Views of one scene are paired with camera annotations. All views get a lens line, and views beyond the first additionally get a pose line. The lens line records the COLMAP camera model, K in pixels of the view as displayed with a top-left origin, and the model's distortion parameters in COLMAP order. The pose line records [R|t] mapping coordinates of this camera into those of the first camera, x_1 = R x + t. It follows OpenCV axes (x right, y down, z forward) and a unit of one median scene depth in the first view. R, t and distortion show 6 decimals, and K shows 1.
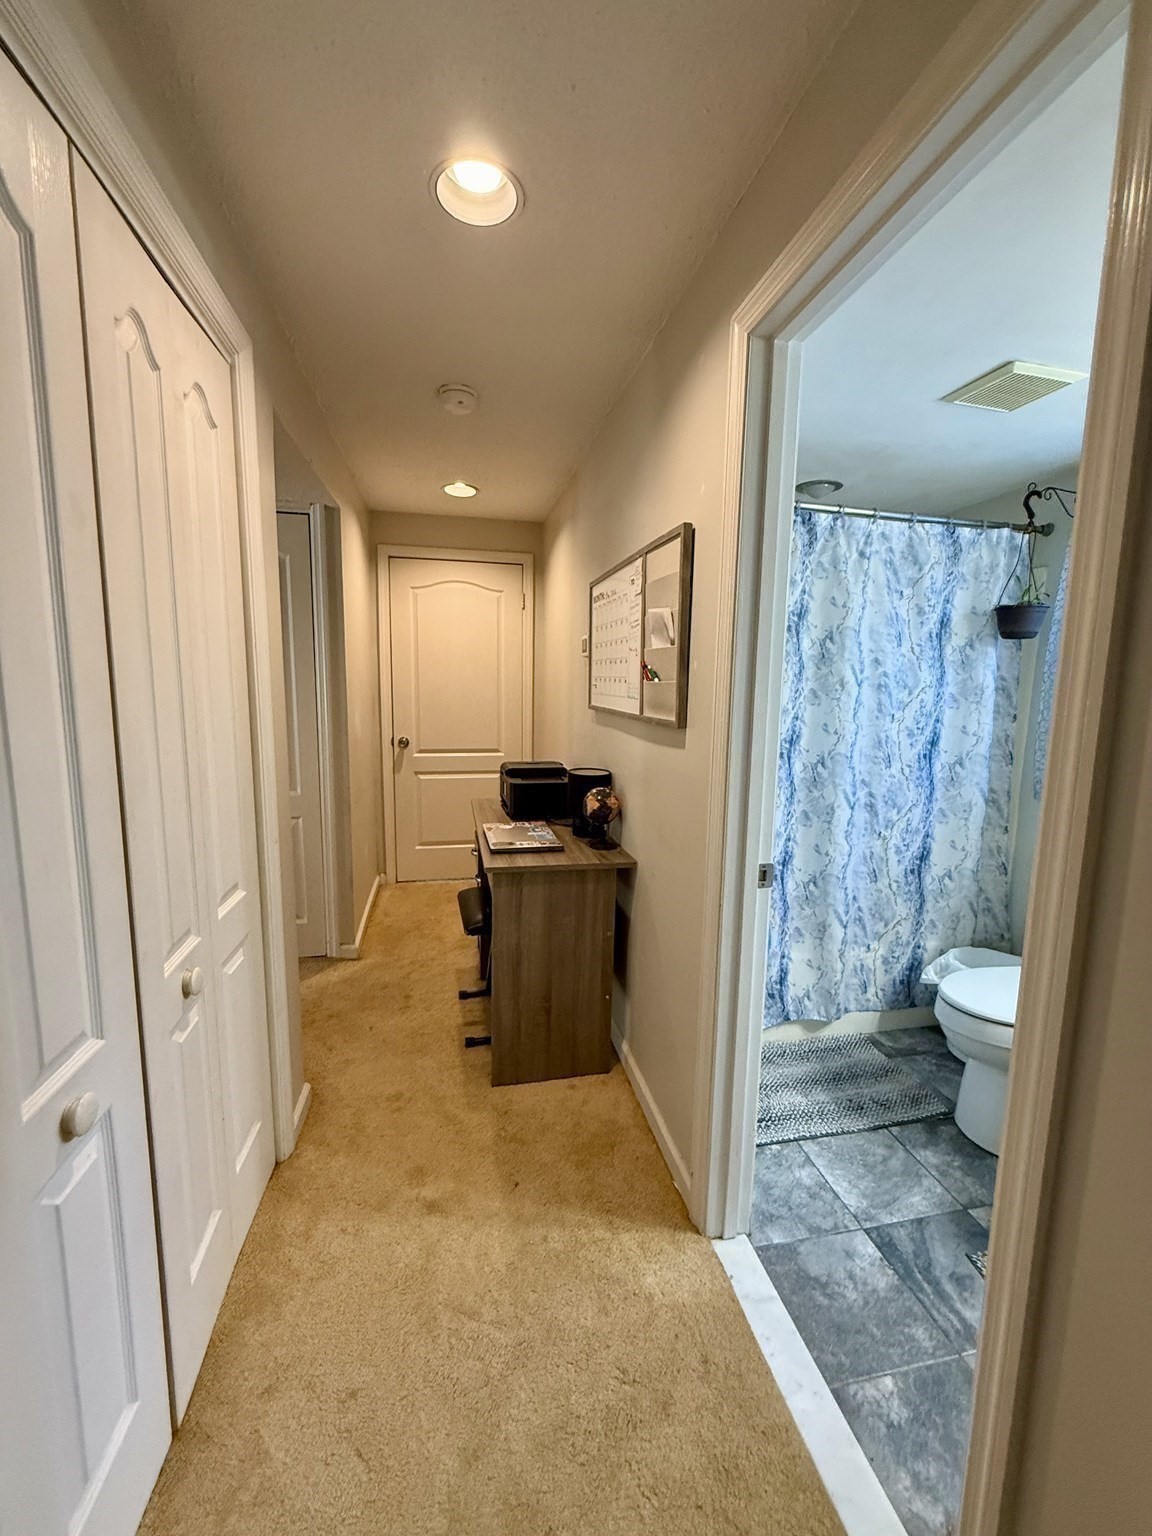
lens RADIAL K [[612.7, 0, 575.4], [0, 612.7, 761.7], [0, 0, 1]] dist [0.000148, -0.000472]
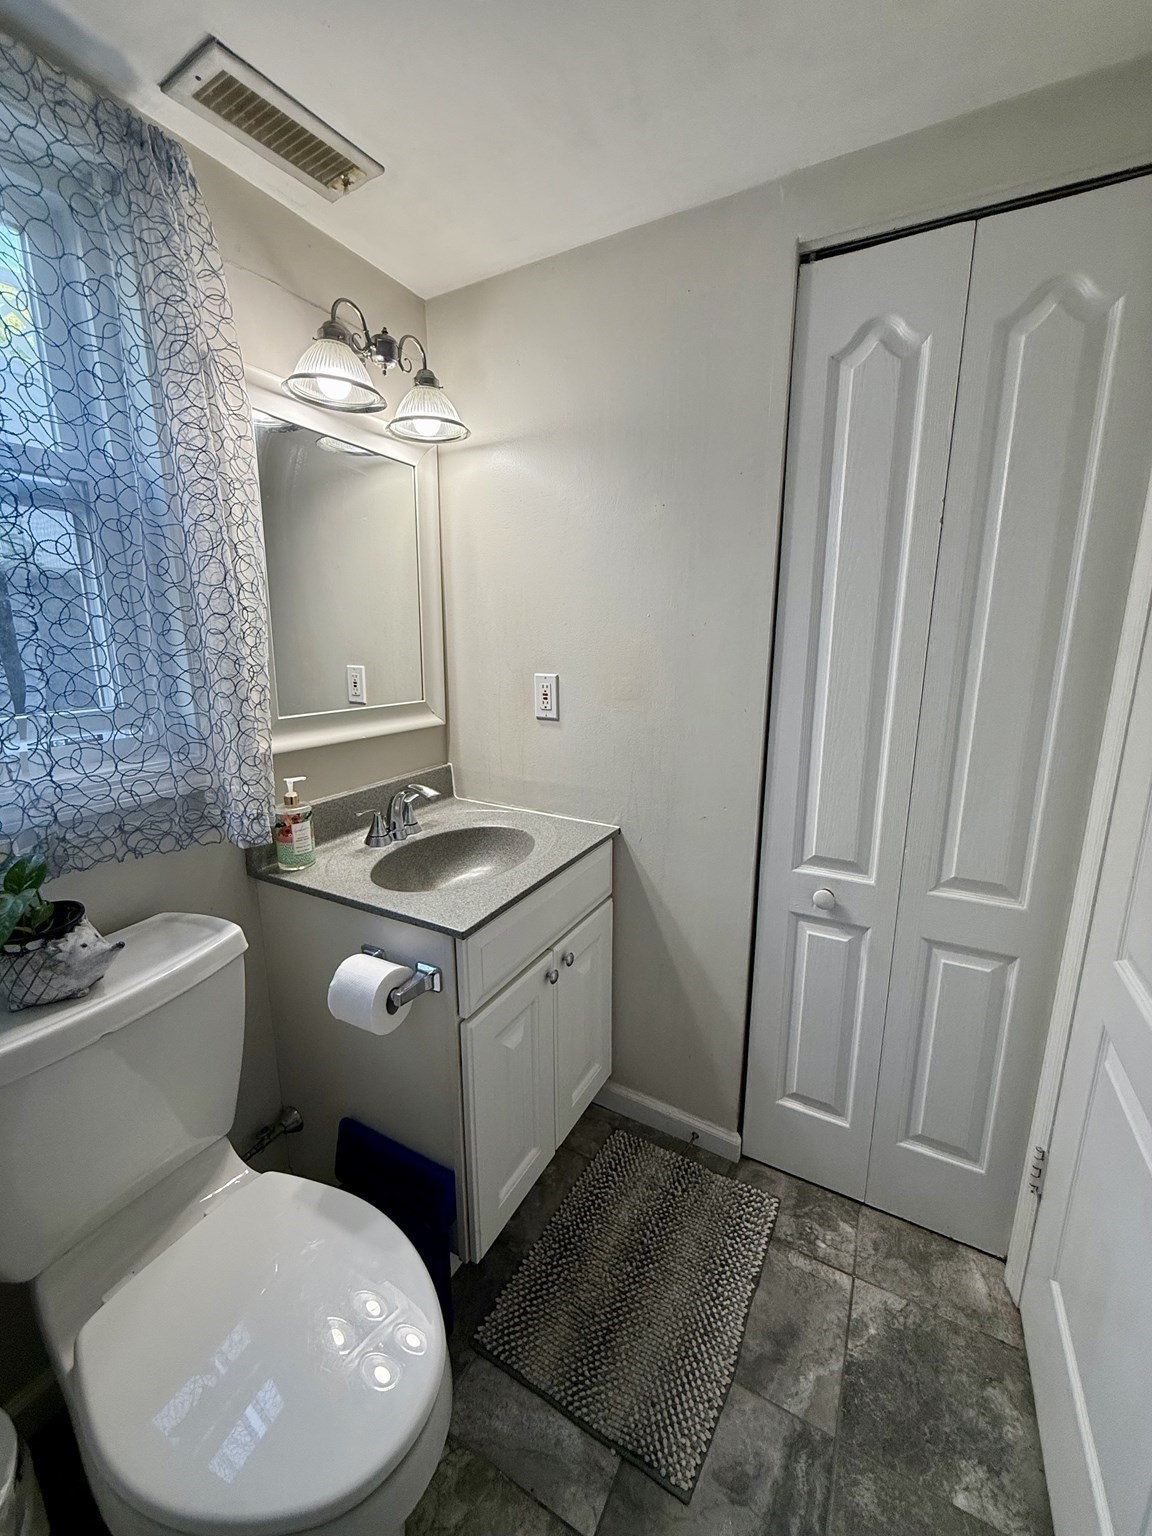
lens RADIAL K [[612.7, 0, 576.8], [0, 612.7, 765.6], [0, 0, 1]] dist [0.000148, -0.000472]
pose [[-0.760748, -0.149787, 0.631527, 0.292132], [0.076575, 0.945497, 0.316498, -0.092305], [-0.644515, 0.289135, -0.707815, 0.879535]]
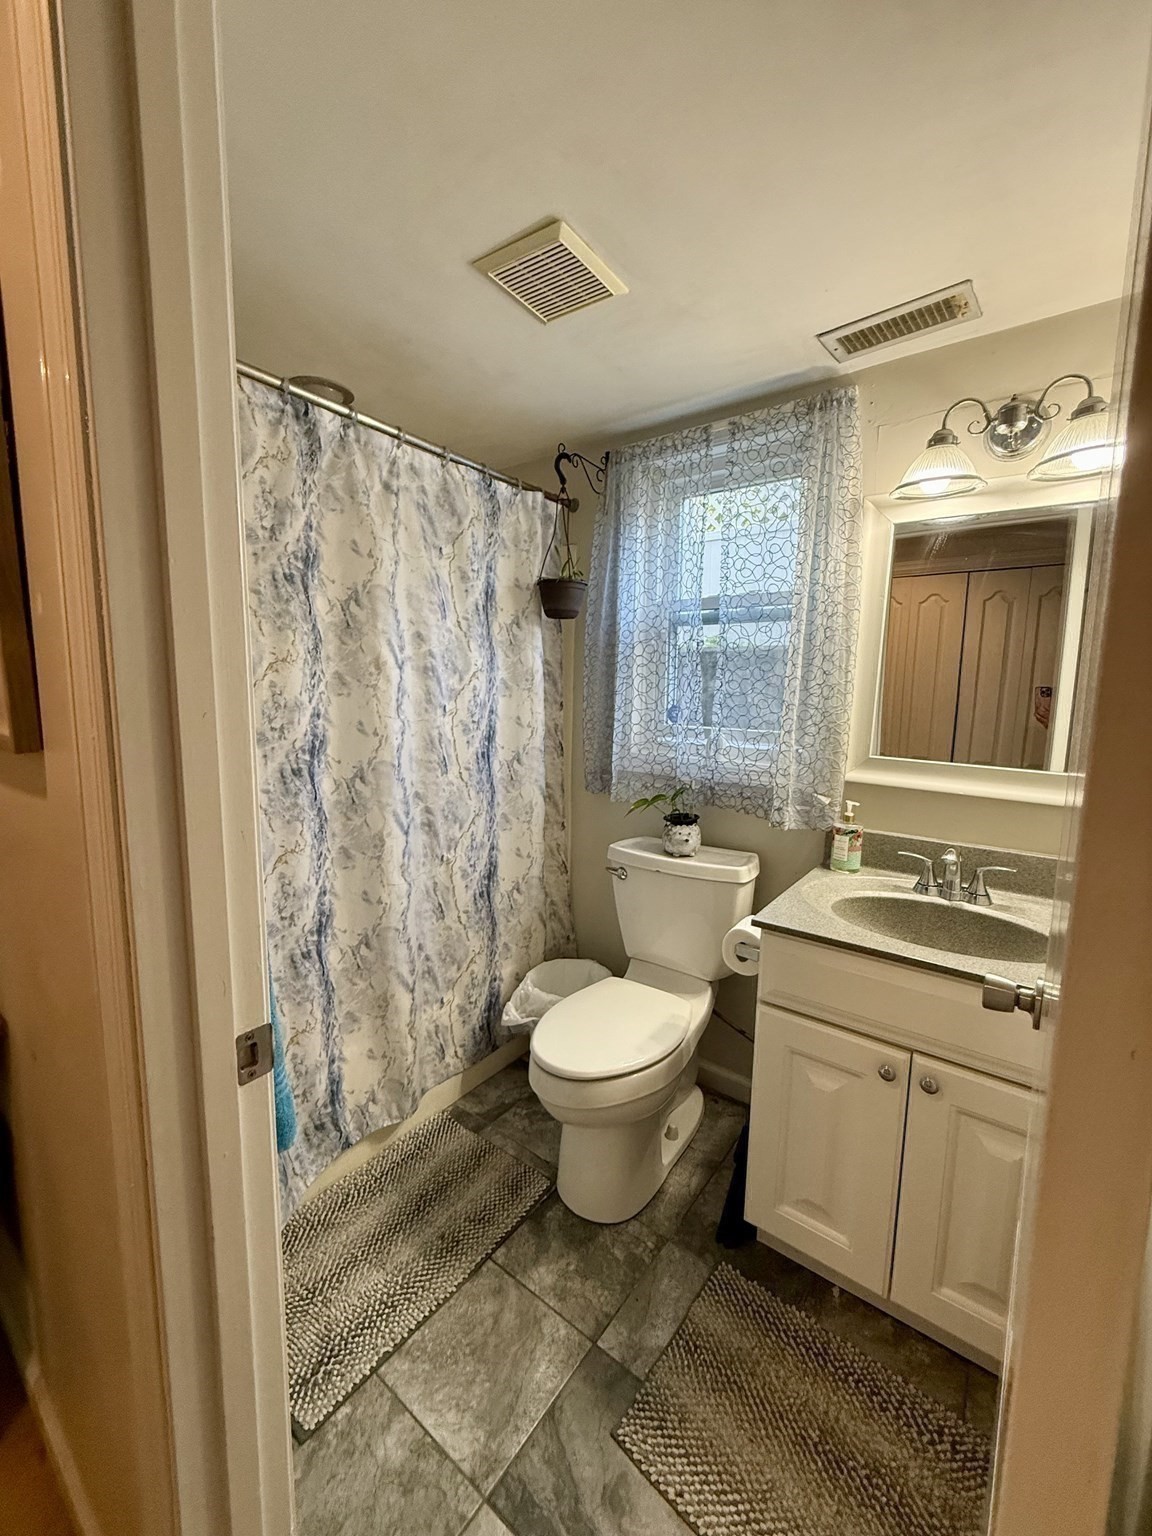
lens RADIAL K [[612.7, 0, 578.1], [0, 612.7, 759.4], [0, 0, 1]] dist [0.000148, -0.000472]
pose [[0.754831, -0.085996, 0.650257, 0.133145], [0.082176, 0.995956, 0.036322, -0.023382], [-0.650751, 0.026019, 0.758846, 0.298328]]
